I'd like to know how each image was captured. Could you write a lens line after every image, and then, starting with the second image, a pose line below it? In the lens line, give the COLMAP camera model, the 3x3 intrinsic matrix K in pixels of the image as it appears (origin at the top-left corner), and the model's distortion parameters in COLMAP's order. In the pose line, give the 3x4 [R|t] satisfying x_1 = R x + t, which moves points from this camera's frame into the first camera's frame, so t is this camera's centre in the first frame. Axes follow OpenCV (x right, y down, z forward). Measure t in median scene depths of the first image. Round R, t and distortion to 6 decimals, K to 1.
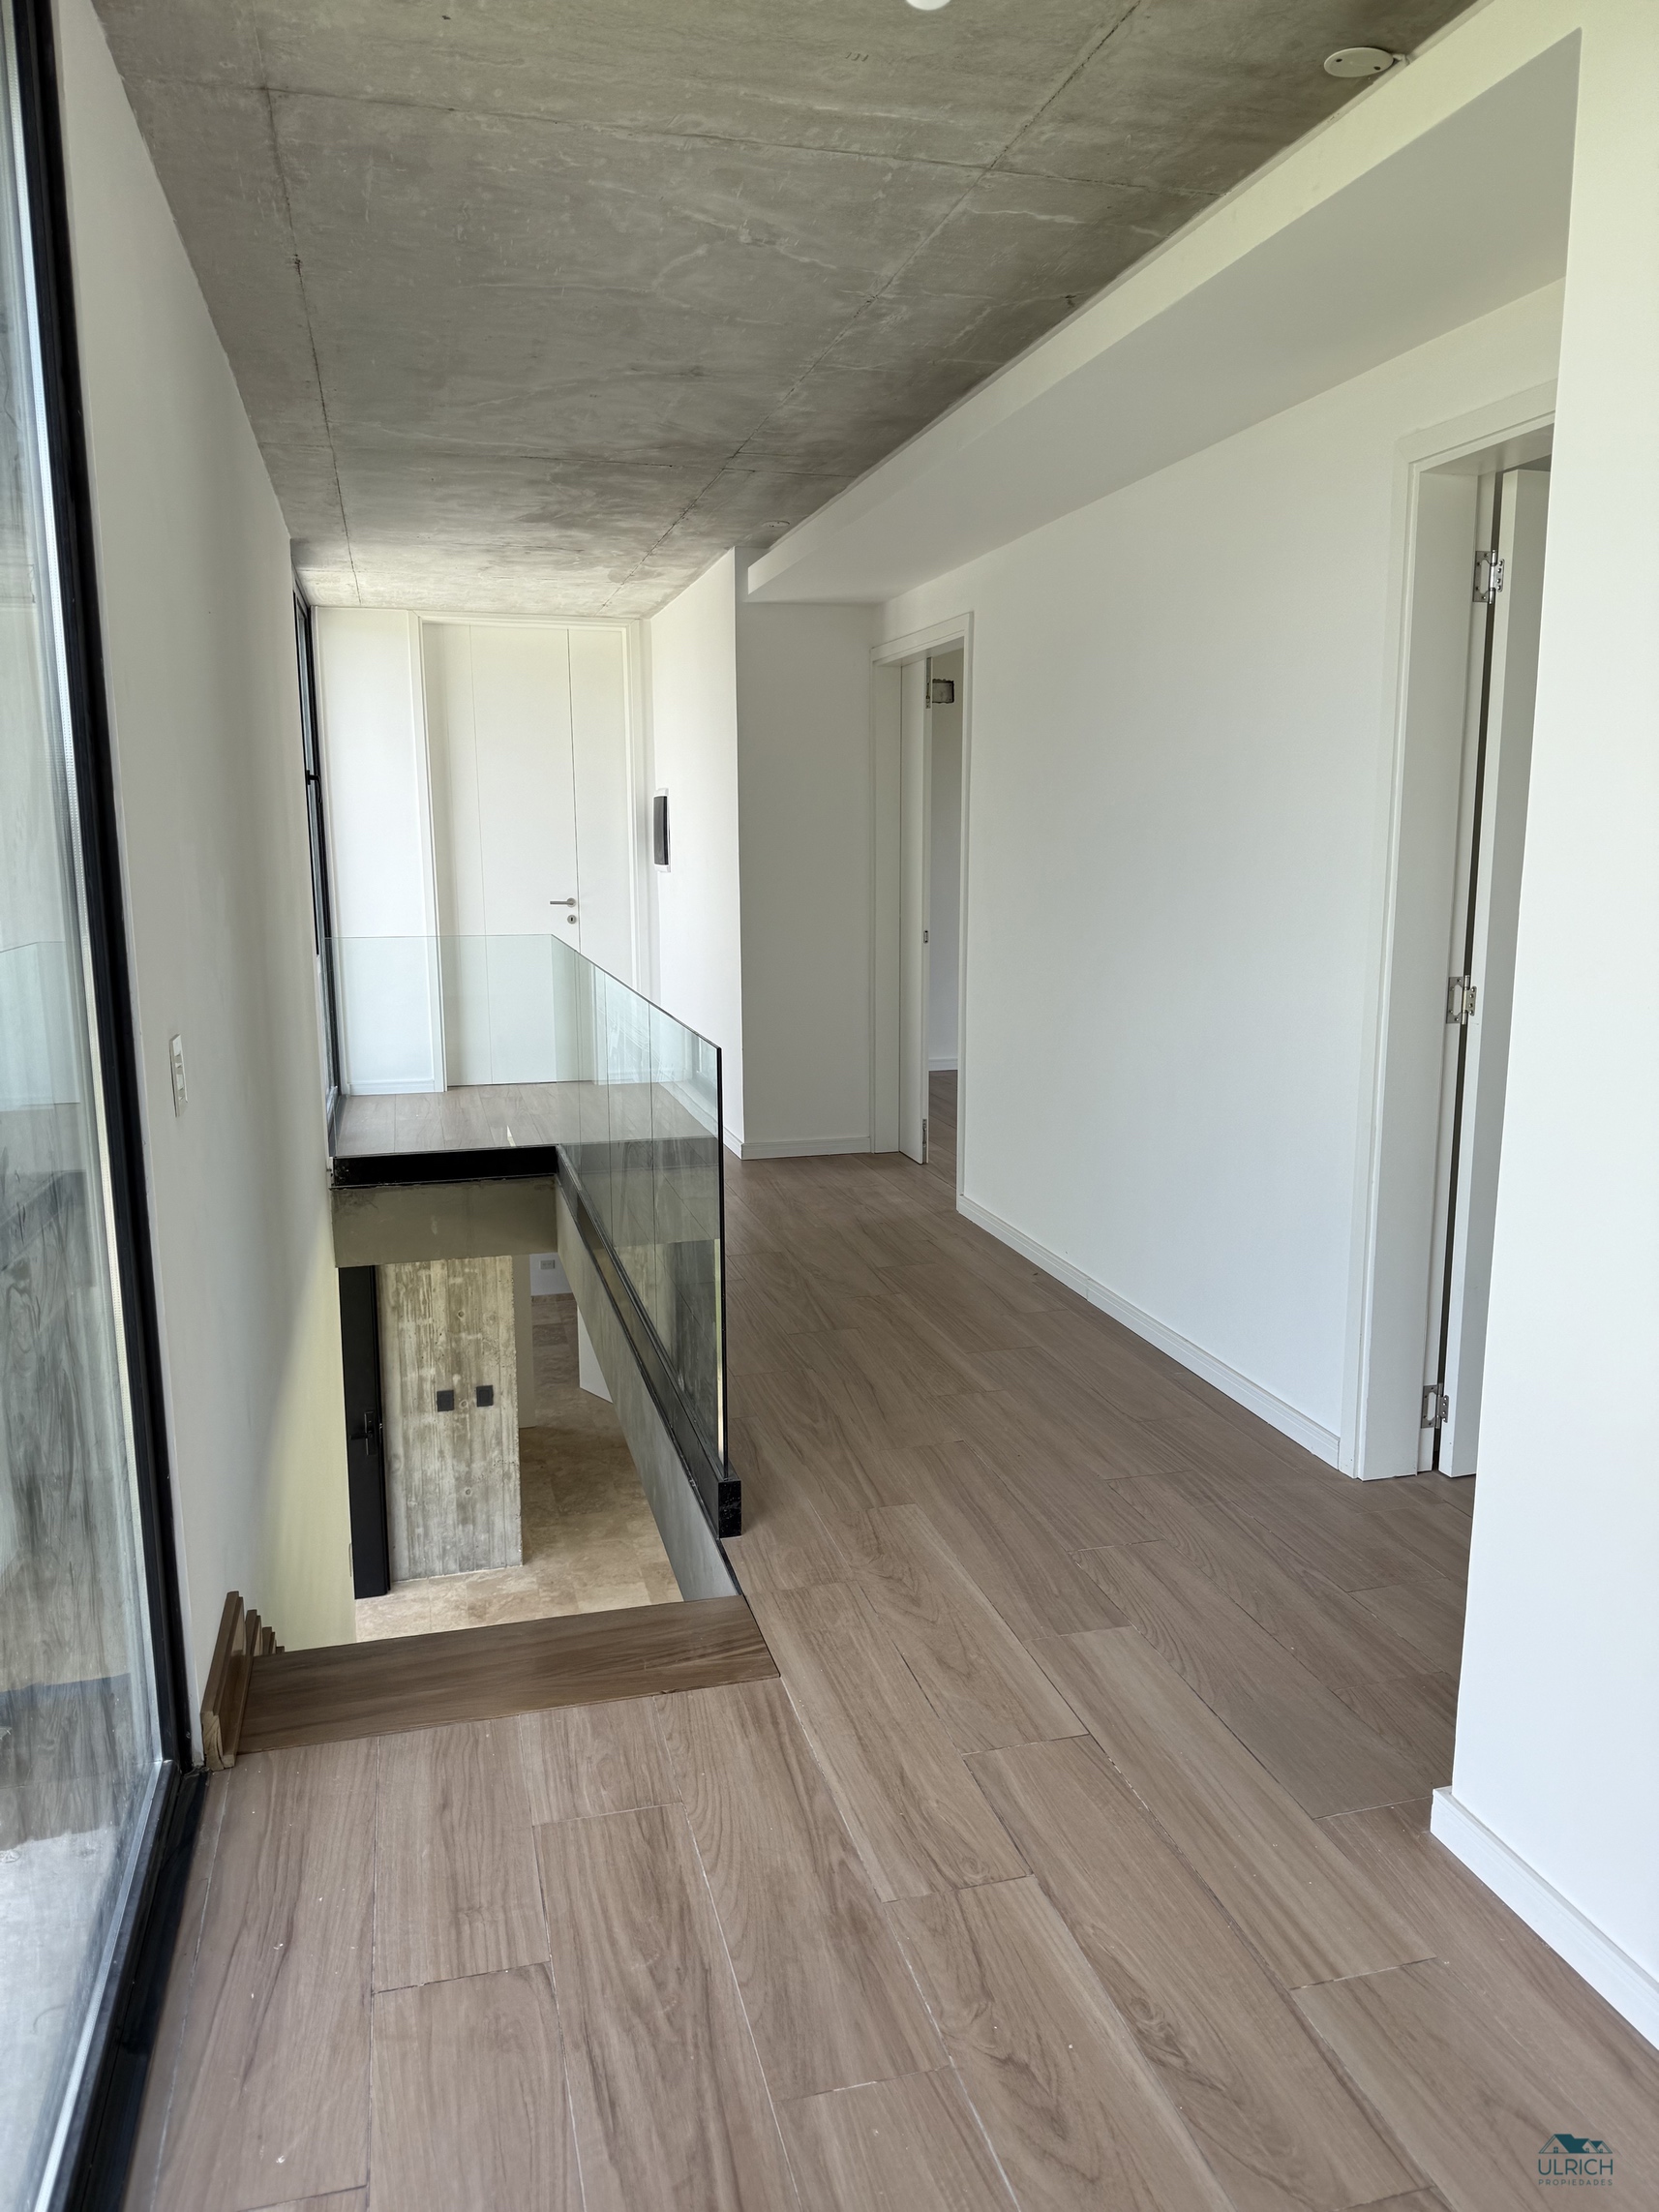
lens RADIAL K [[1572.6, 0, 829.5], [0, 1572.6, 1106.0], [0, 0, 1]] dist [0.172962, -0.253718]
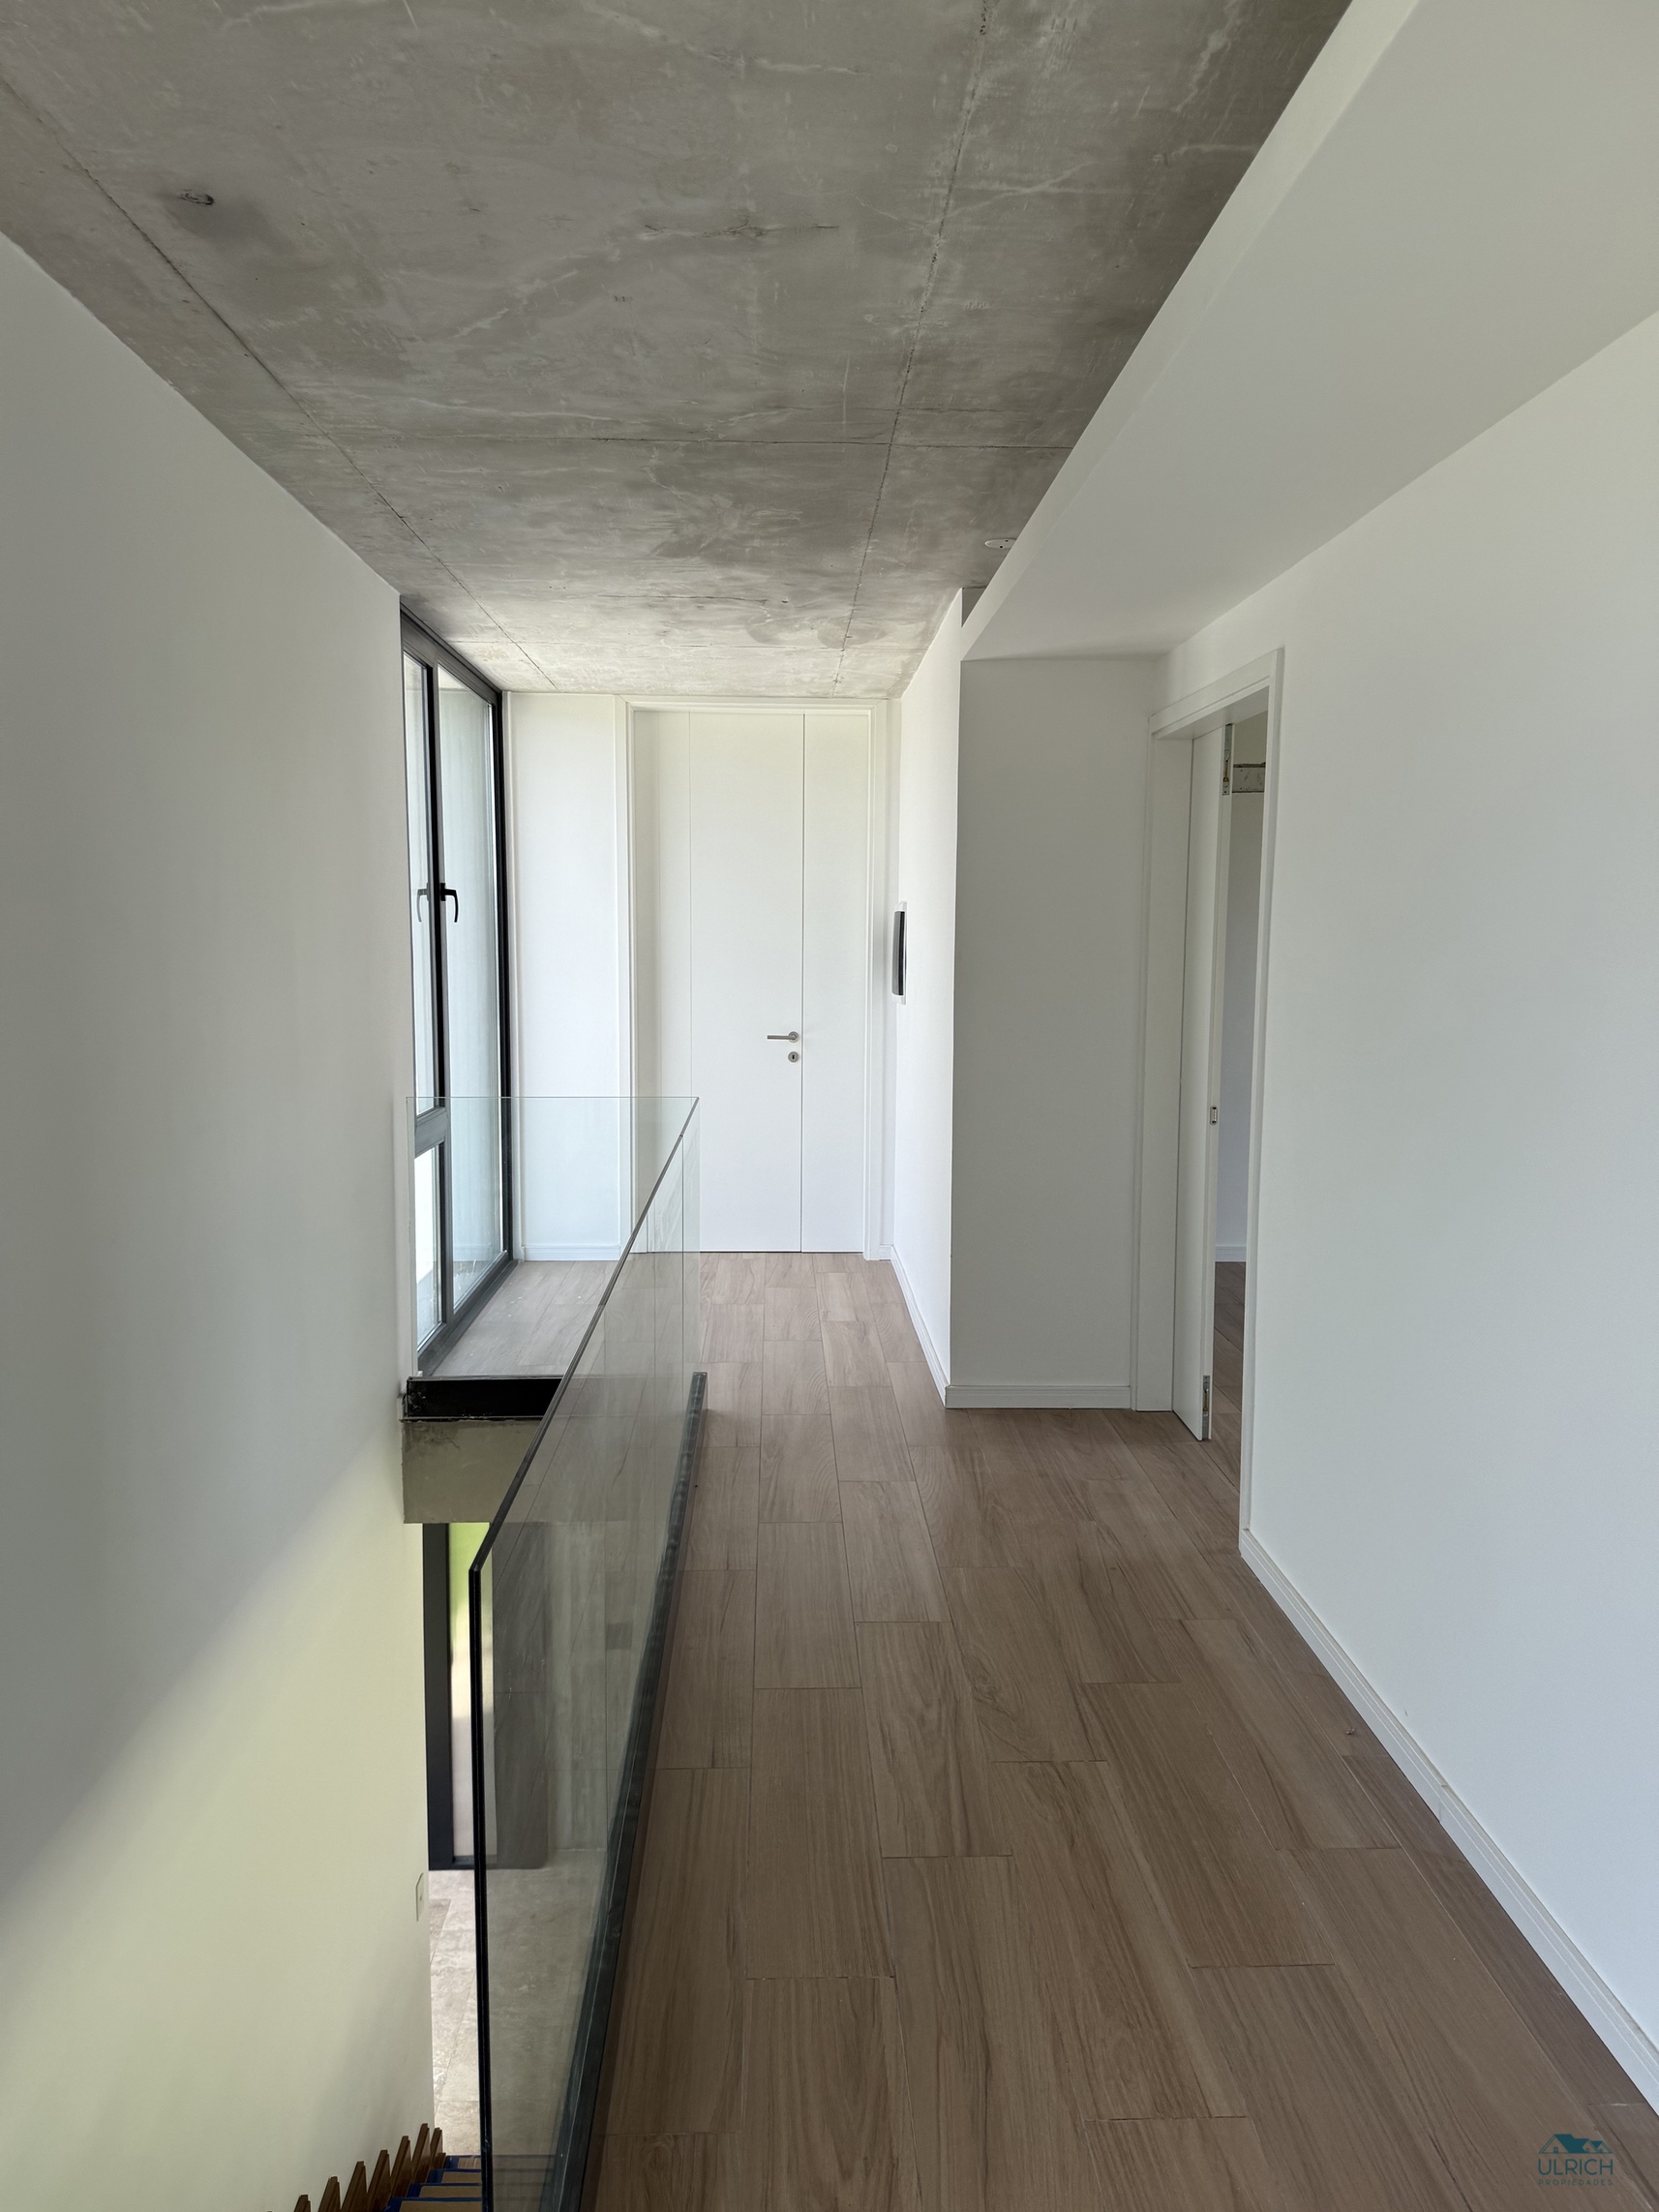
lens RADIAL K [[1553.0, 0, 843.9], [0, 1553.0, 1090.6], [0, 0, 1]] dist [0.088399, -0.126853]
pose [[0.975048, 0.033994, -0.219375, 0.057511], [-0.049167, 0.996733, -0.064082, -0.072308], [0.216480, 0.073269, 0.973534, 0.320639]]
